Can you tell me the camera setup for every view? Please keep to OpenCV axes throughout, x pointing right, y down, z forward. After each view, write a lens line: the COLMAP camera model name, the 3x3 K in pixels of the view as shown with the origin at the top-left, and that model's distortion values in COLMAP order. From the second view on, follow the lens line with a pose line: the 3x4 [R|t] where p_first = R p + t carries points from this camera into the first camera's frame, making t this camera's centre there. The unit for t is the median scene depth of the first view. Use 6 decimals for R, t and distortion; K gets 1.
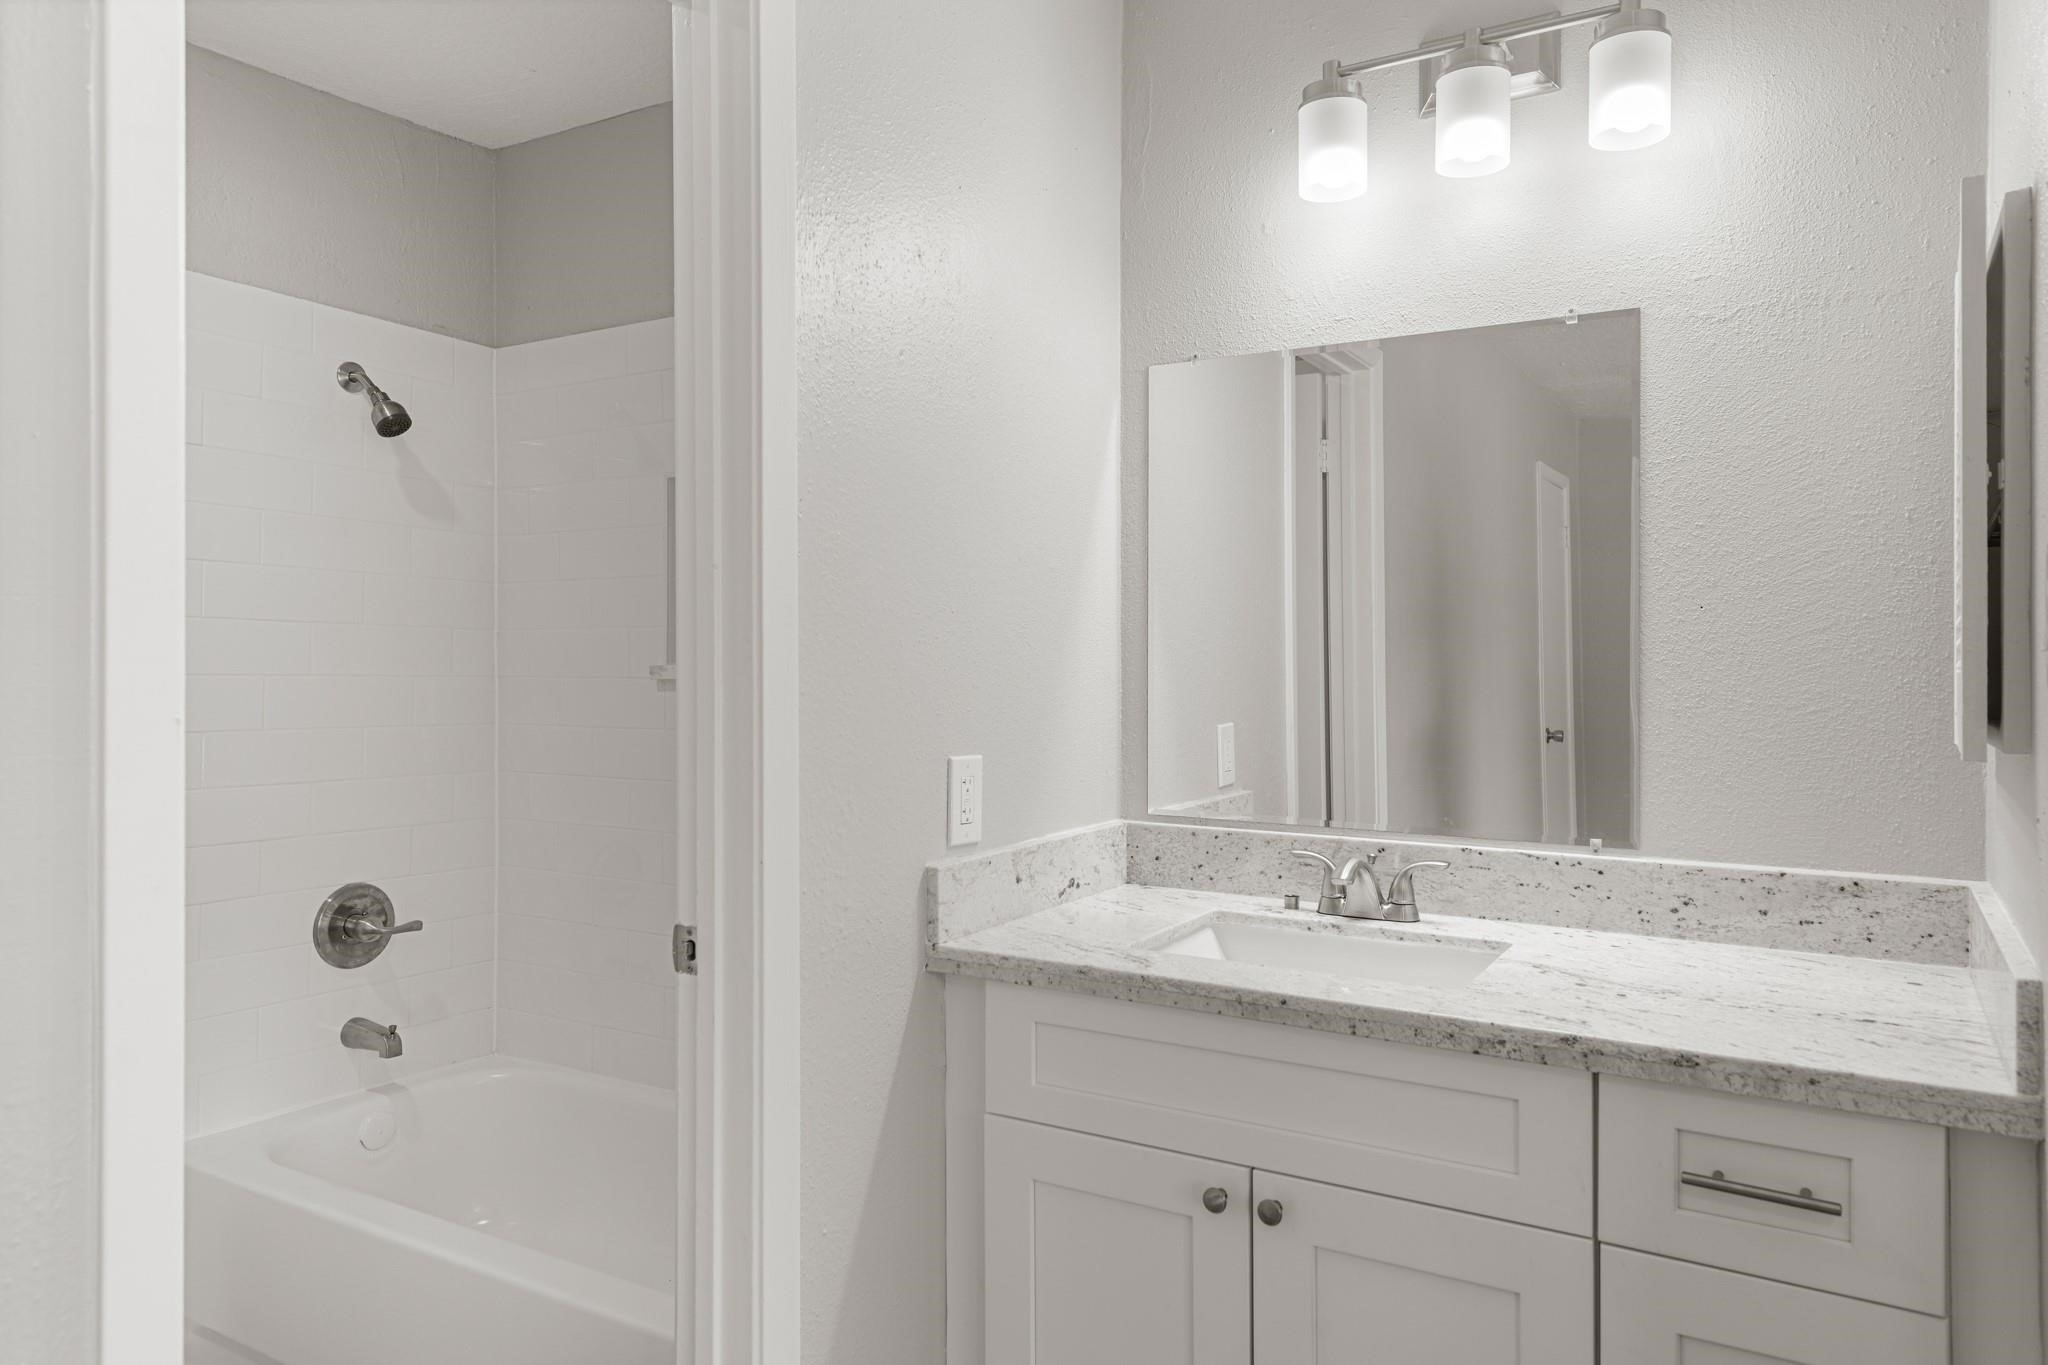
lens RADIAL K [[1404.4, 0, 1022.7], [0, 1404.4, 678.2], [0, 0, 1]] dist [-0.000019, 0.000056]
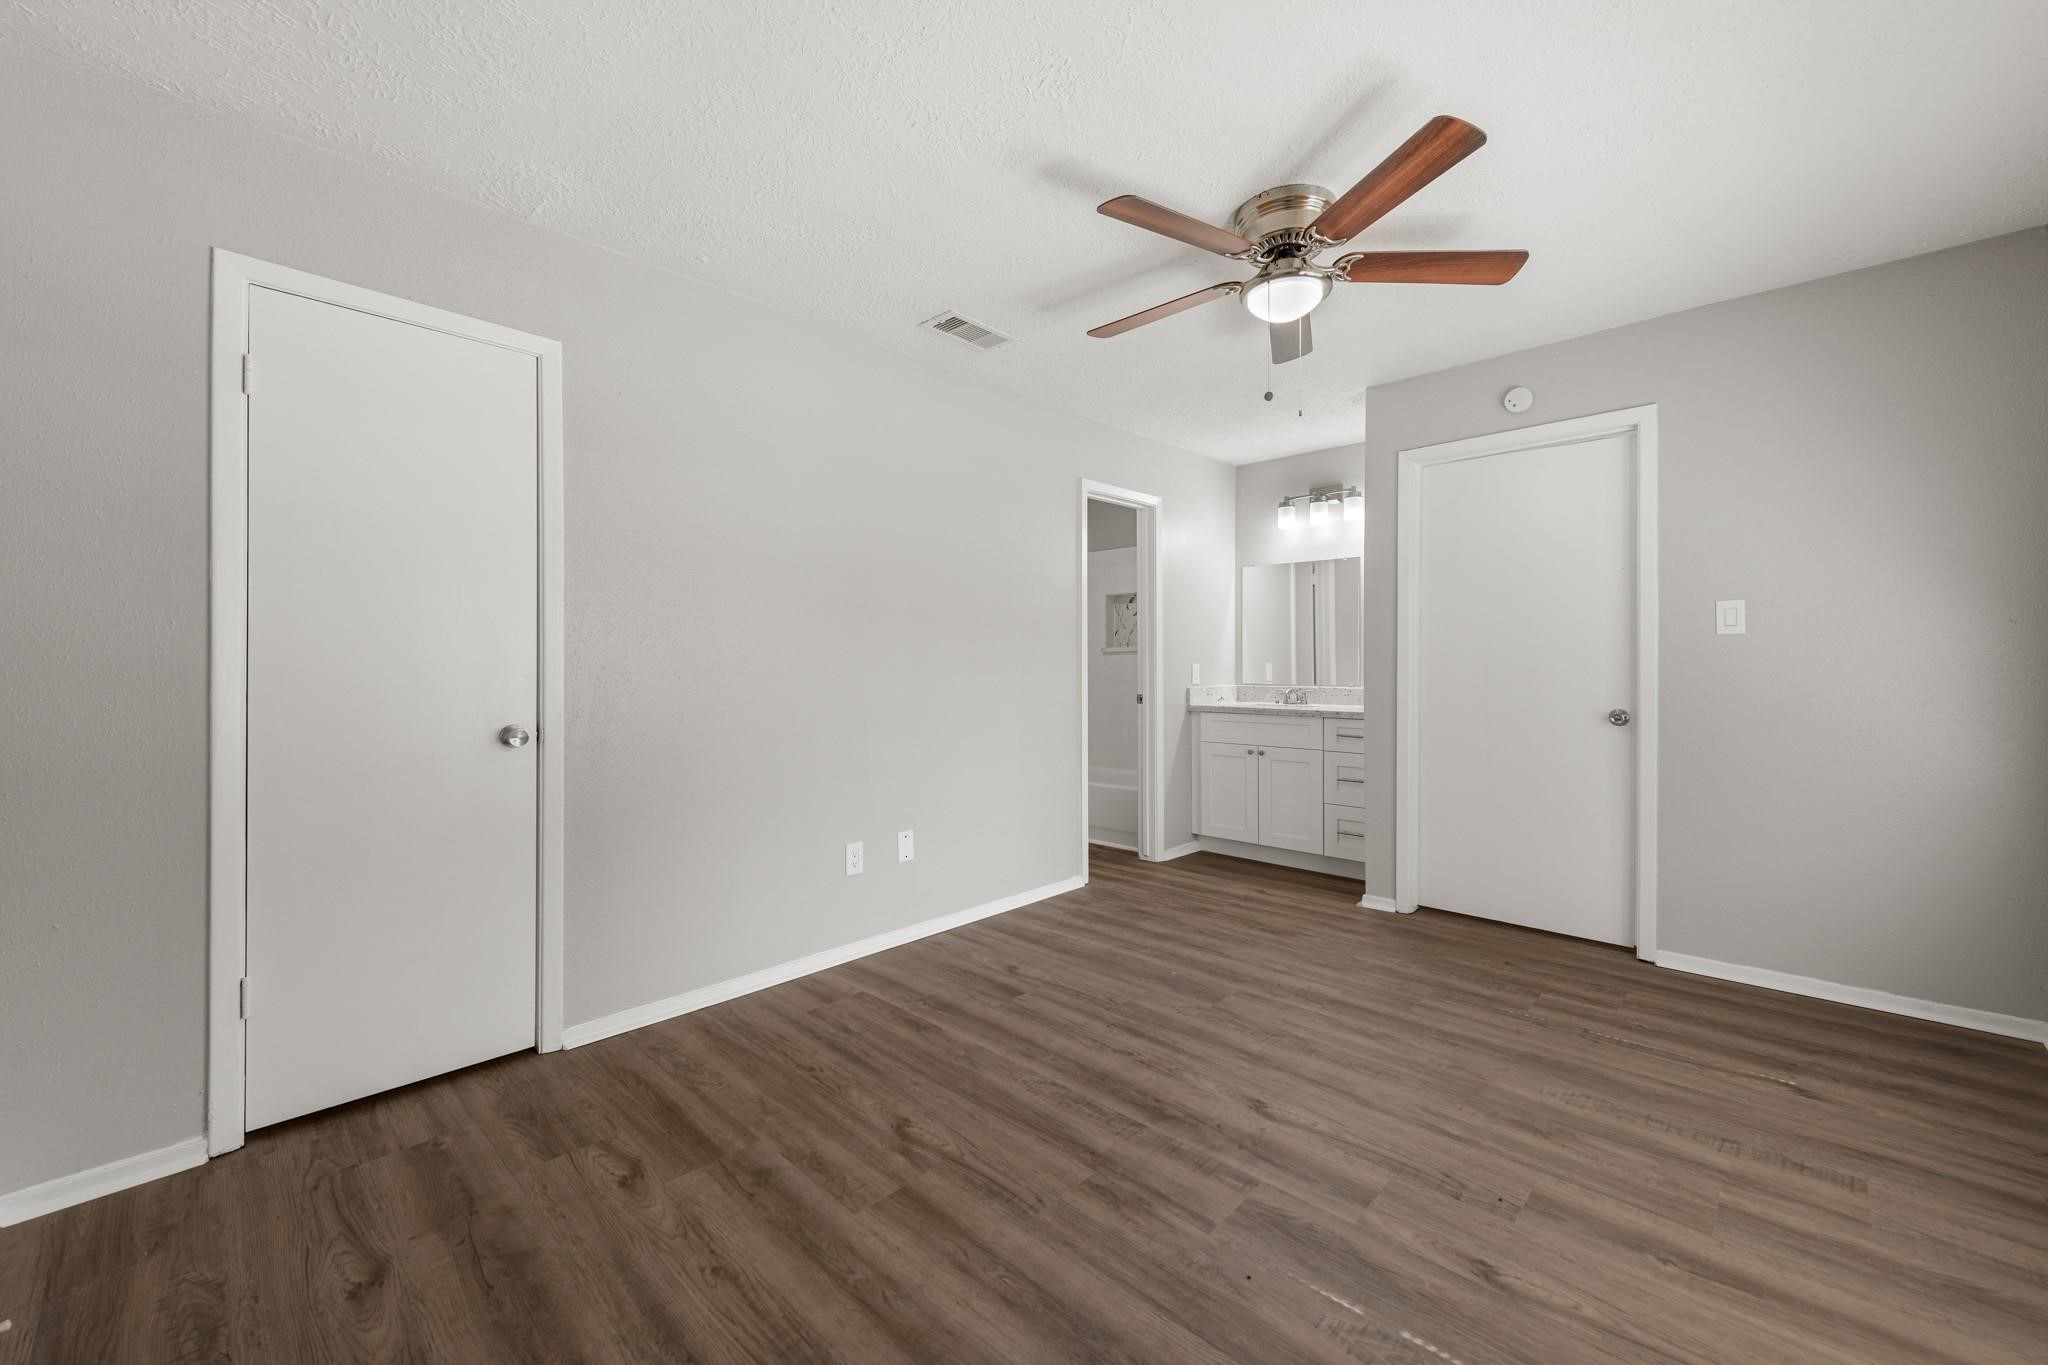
lens RADIAL K [[810.2, 0, 1026.5], [0, 810.2, 674.8], [0, 0, 1]] dist [0.010402, -0.003254]
pose [[0.976822, 0.001912, -0.214044, -0.016192], [-0.001730, 0.999998, 0.001038, 0.092683], [0.214045, -0.000644, 0.976824, -1.653183]]
